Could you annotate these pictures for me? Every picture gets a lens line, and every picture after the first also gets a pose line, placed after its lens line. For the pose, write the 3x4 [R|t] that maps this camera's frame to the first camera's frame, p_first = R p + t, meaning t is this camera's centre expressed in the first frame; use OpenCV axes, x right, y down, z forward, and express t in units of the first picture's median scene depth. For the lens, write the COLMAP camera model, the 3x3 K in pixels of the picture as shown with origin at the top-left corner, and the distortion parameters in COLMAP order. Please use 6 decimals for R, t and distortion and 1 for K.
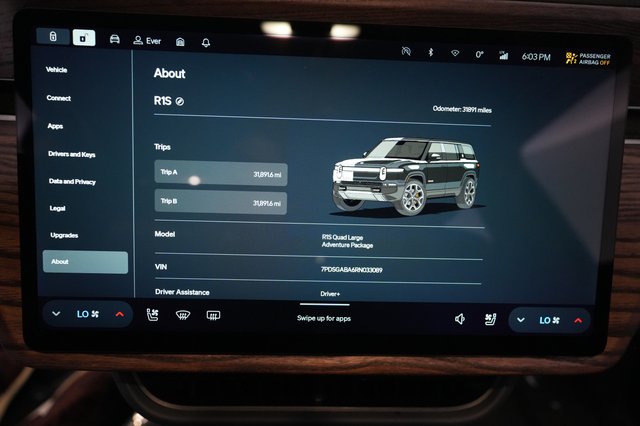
lens RADIAL K [[313.4, 0, 315.9], [0, 313.4, 214.4], [0, 0, 1]] dist [0.017170, -0.000671]
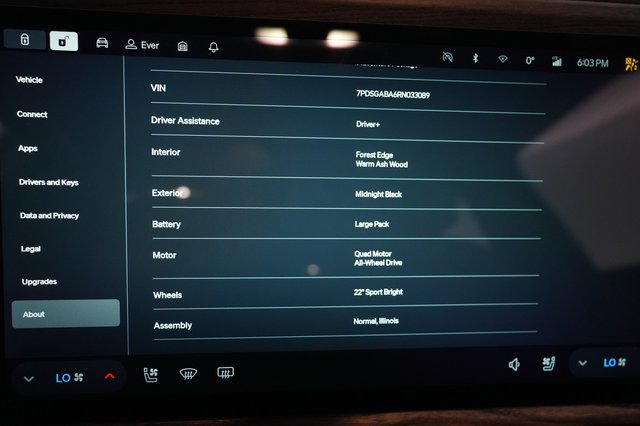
lens RADIAL K [[313.4, 0, 323.7], [0, 313.4, 212.4], [0, 0, 1]] dist [0.017170, -0.000671]
pose [[0.999219, -0.018053, 0.035150, -0.090368], [0.018724, 0.999647, -0.018864, -0.081197], [-0.034797, 0.019508, 0.999204, 0.154777]]
